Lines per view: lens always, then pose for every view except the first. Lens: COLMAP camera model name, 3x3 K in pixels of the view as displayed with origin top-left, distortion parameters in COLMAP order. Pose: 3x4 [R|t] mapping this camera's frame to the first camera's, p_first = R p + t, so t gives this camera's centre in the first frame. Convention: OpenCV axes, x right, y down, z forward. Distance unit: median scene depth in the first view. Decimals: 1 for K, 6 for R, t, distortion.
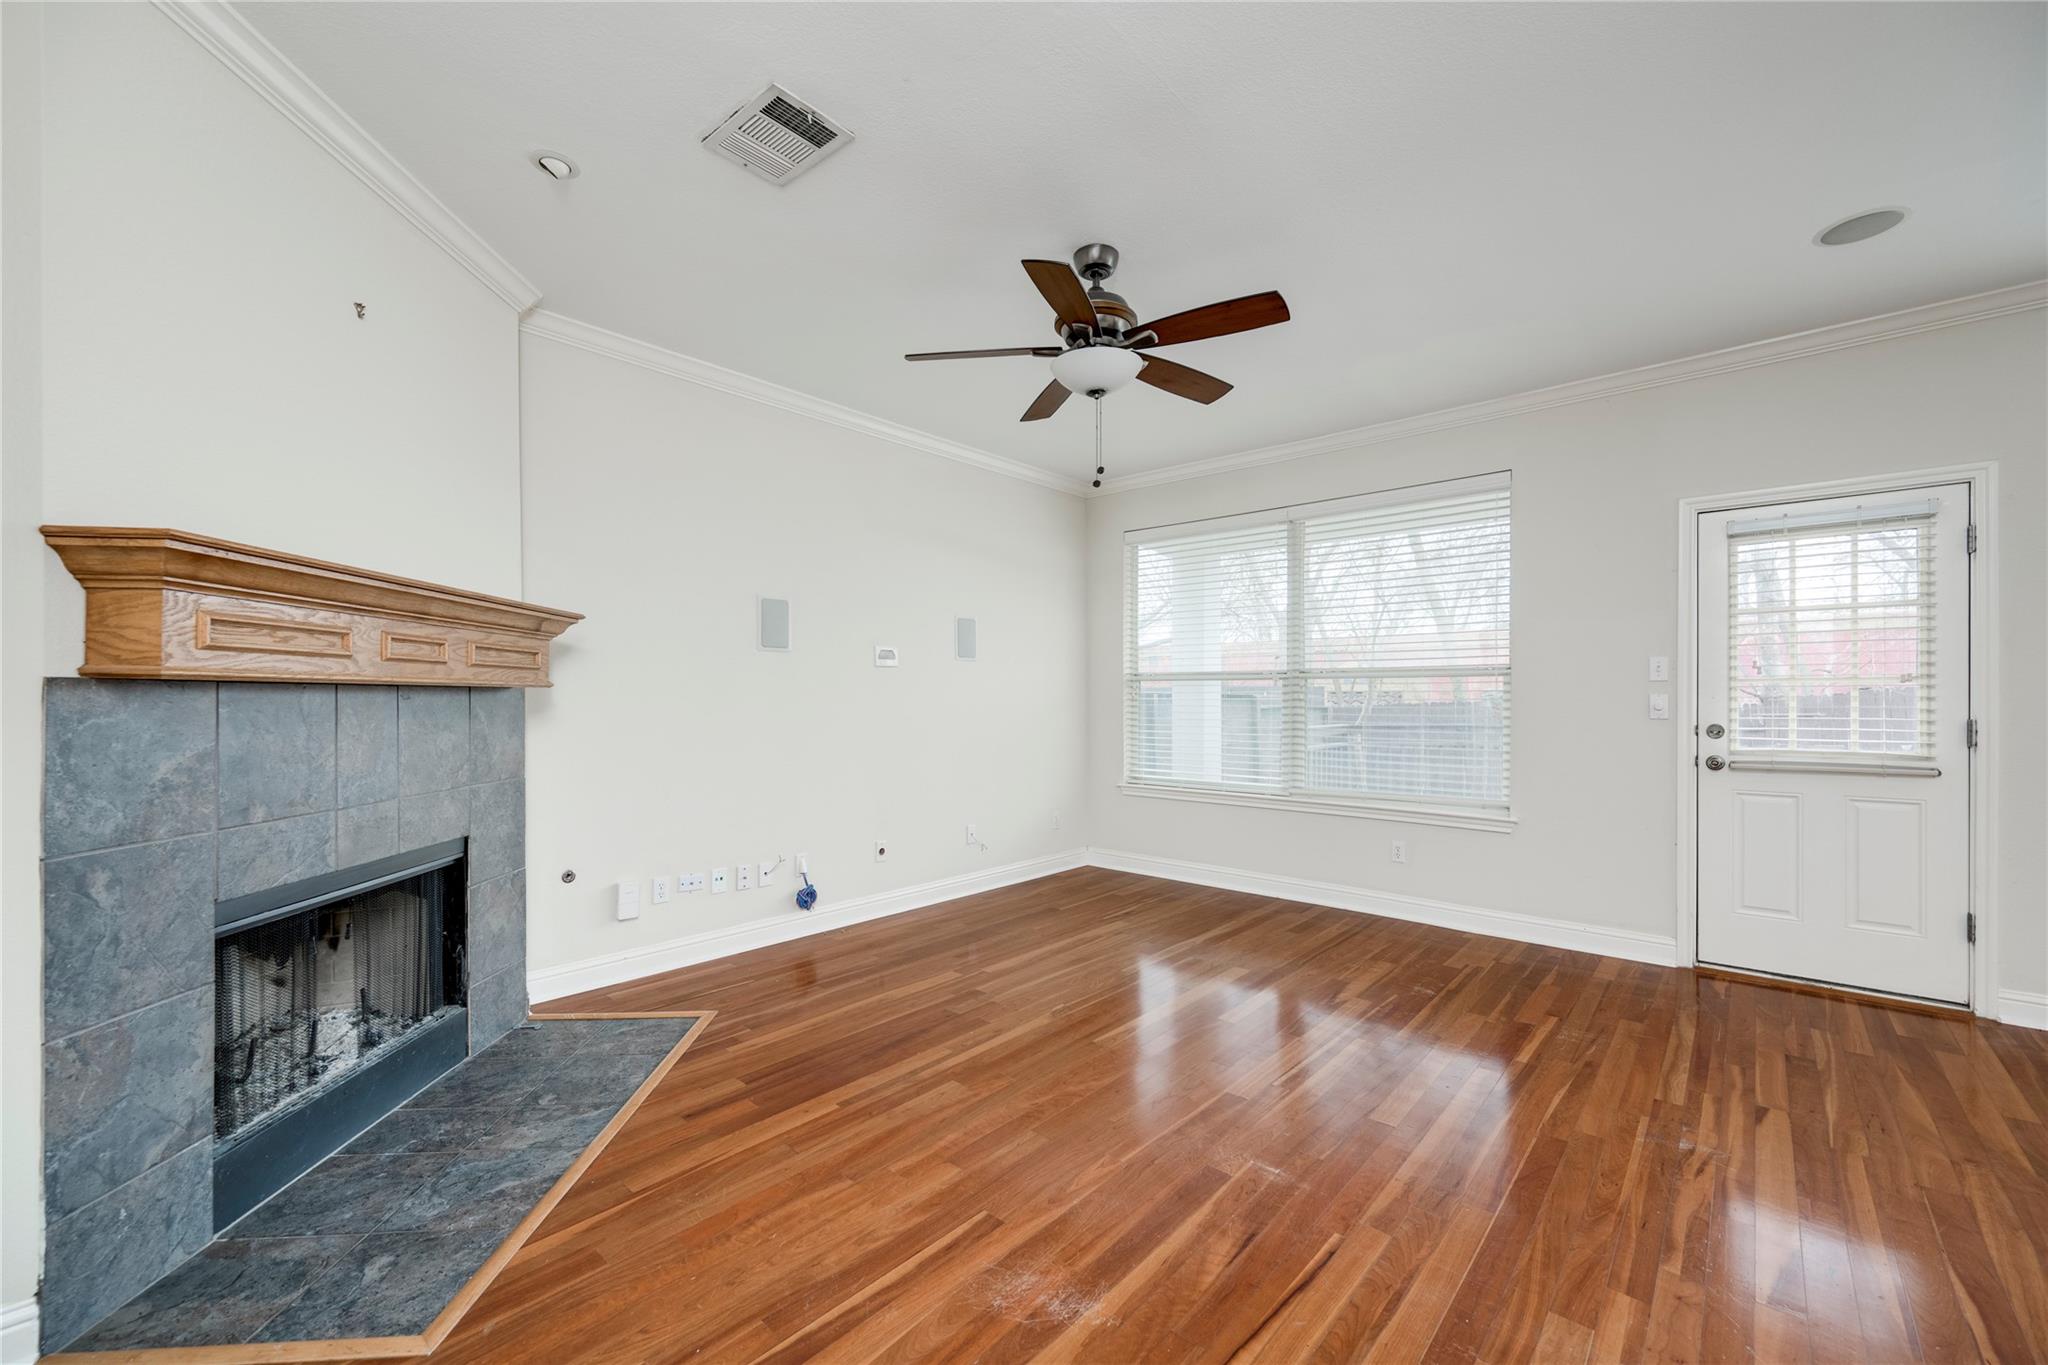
lens RADIAL K [[817.1, 0, 1042.3], [0, 817.1, 698.5], [0, 0, 1]] dist [-0.000077, 0.000087]
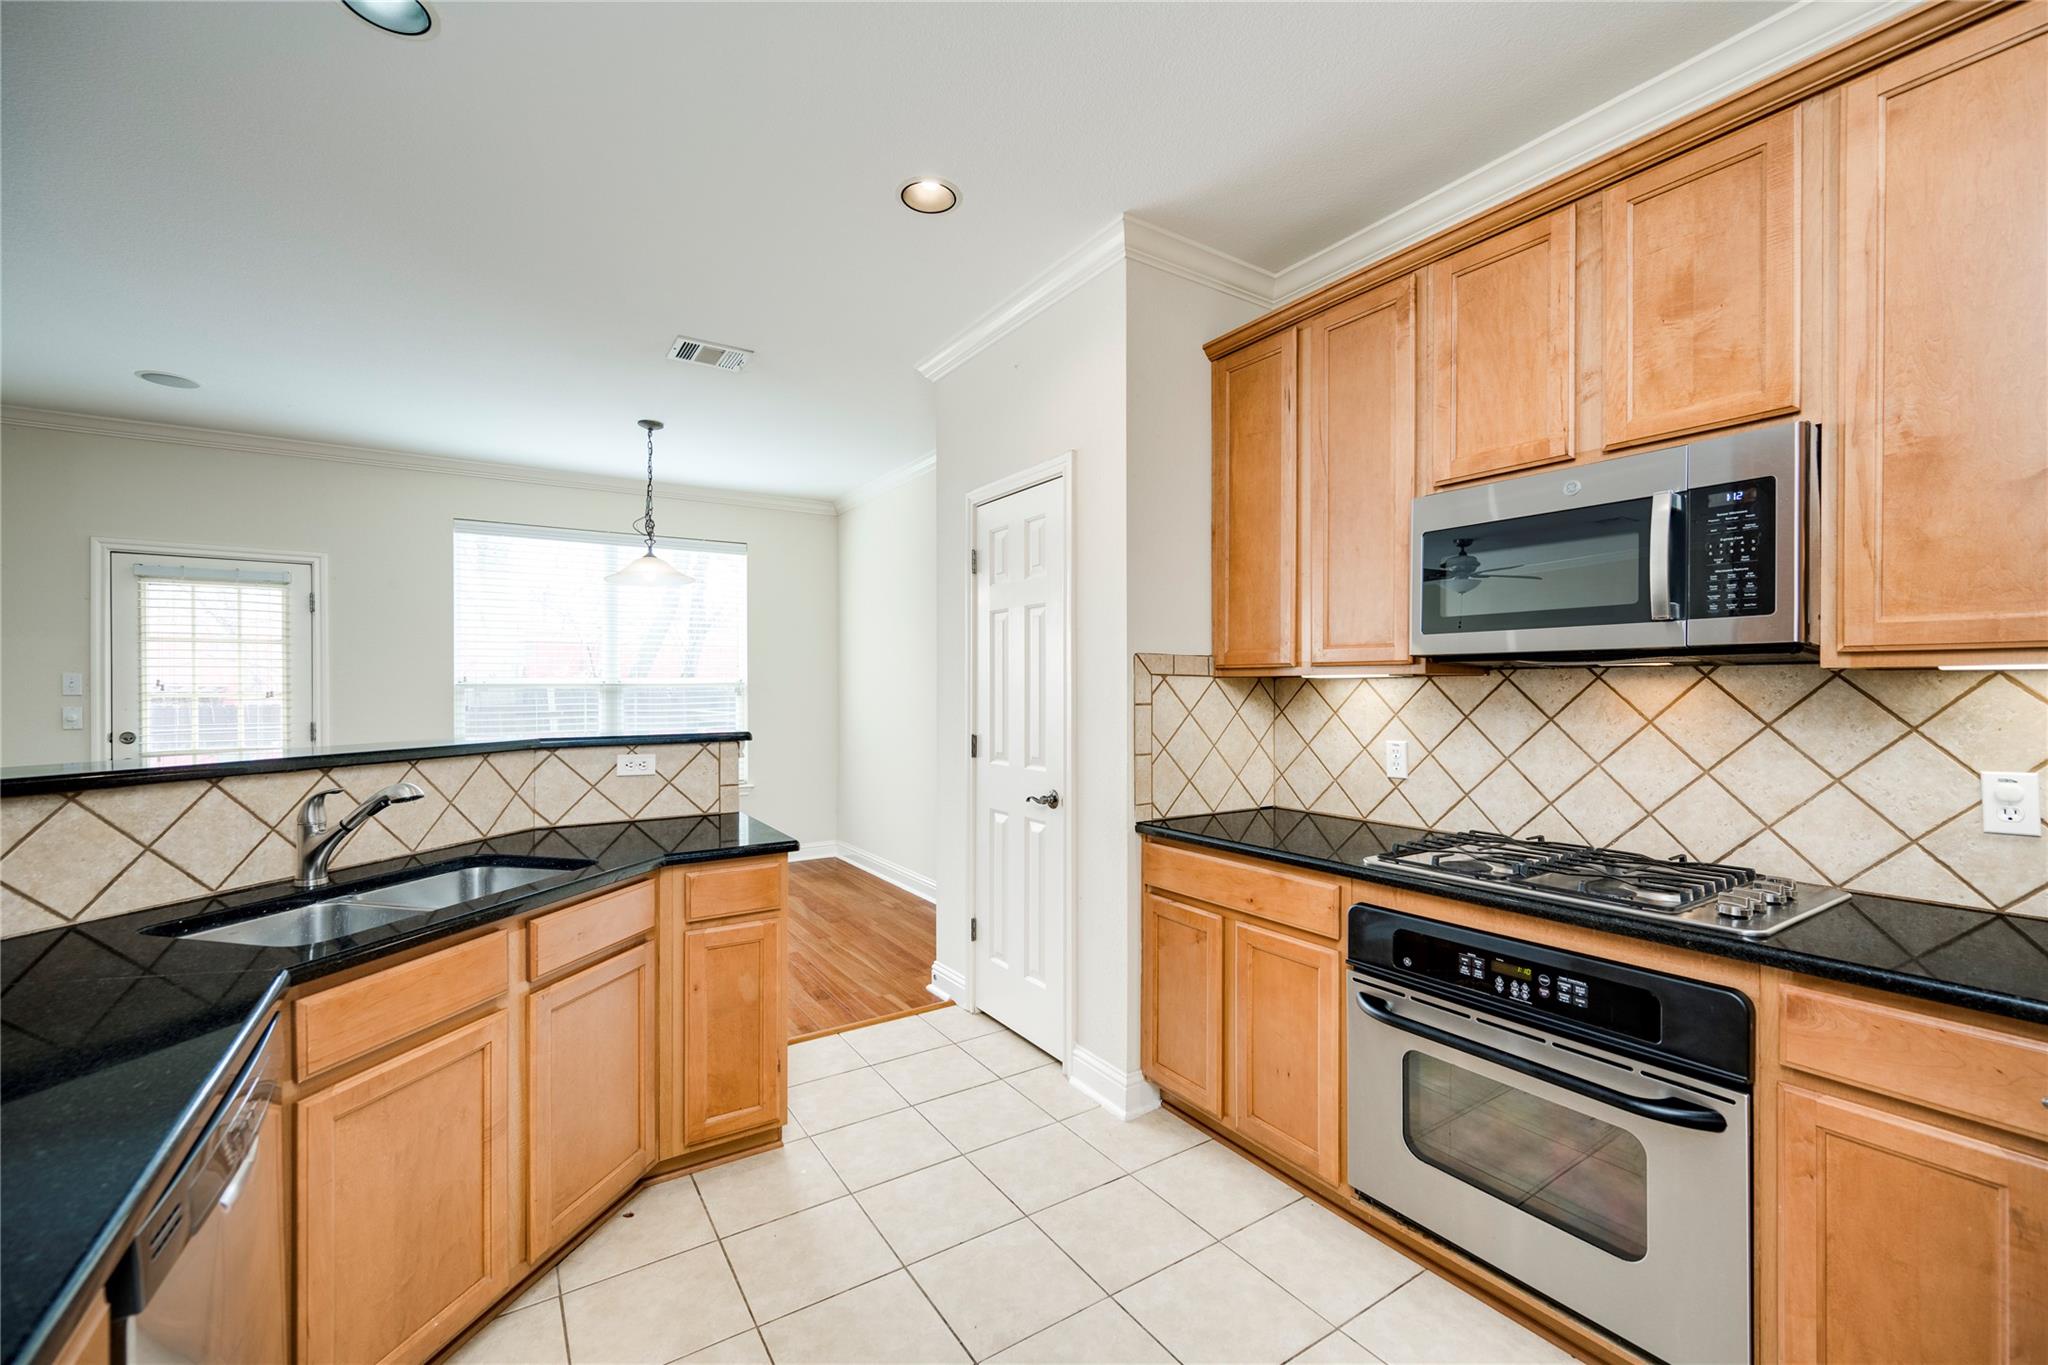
lens RADIAL K [[835.3, 0, 1023.6], [0, 835.3, 694.3], [0, 0, 1]] dist [-0.002069, 0.000528]
pose [[0.269567, -0.007912, 0.962949, 0.005948], [0.003480, 0.999968, 0.007242, -0.034867], [-0.962975, 0.001399, 0.269586, -0.737860]]
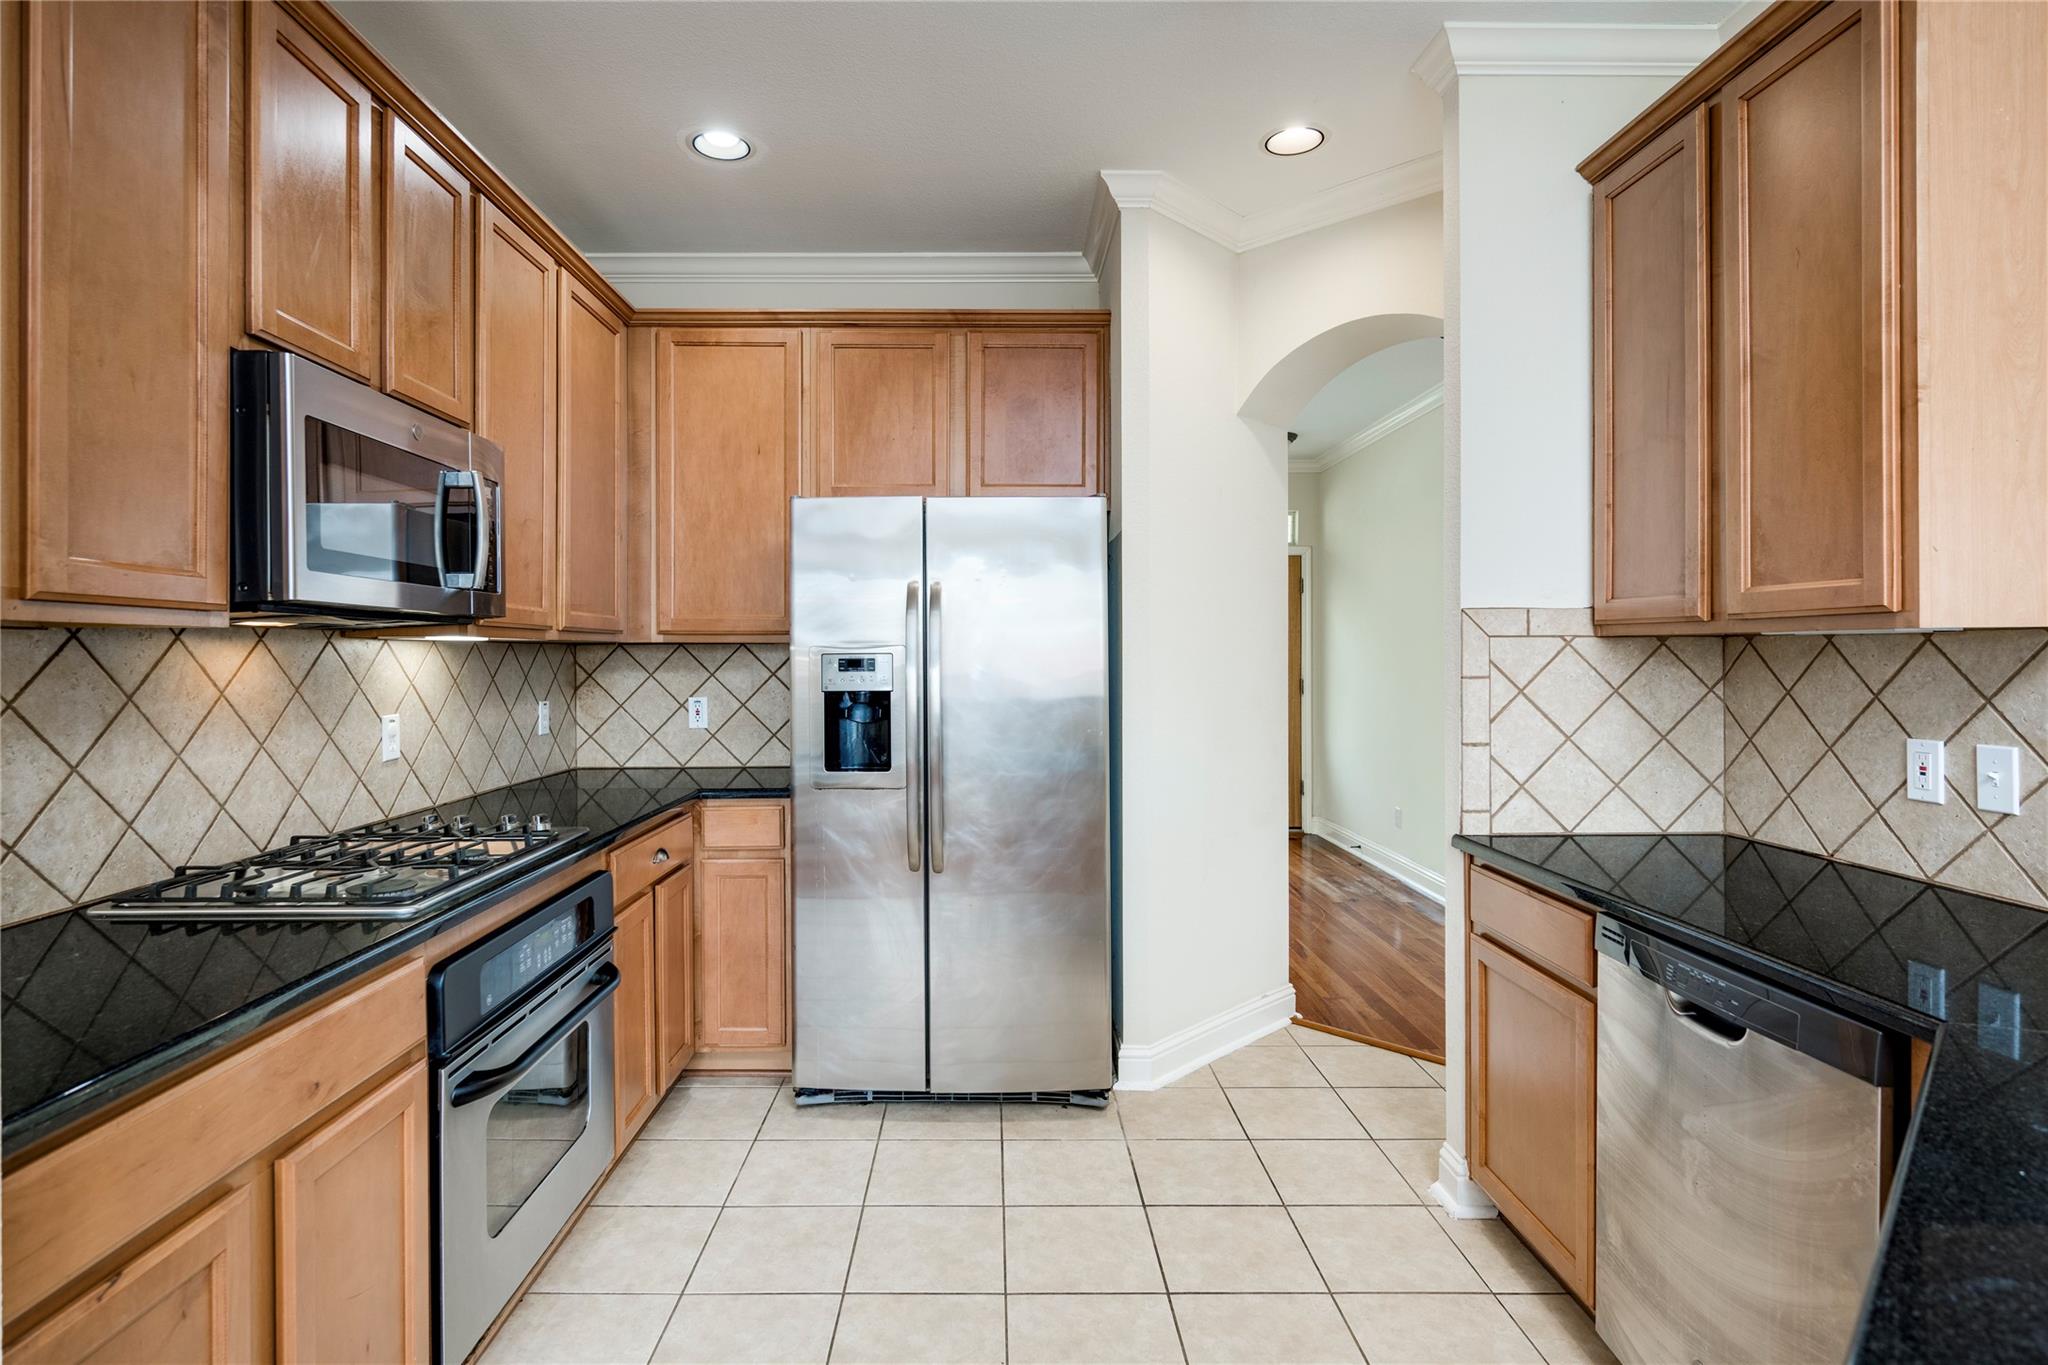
lens RADIAL K [[1040.5, 0, 987.5], [0, 1040.5, 655.3], [0, 0, 1]] dist [0.002030, 0.002075]
pose [[-0.757358, -0.000429, -0.652999, 0.880466], [-0.000992, 0.999999, 0.000493, -0.032033], [0.652999, 0.001021, -0.757358, -0.180906]]
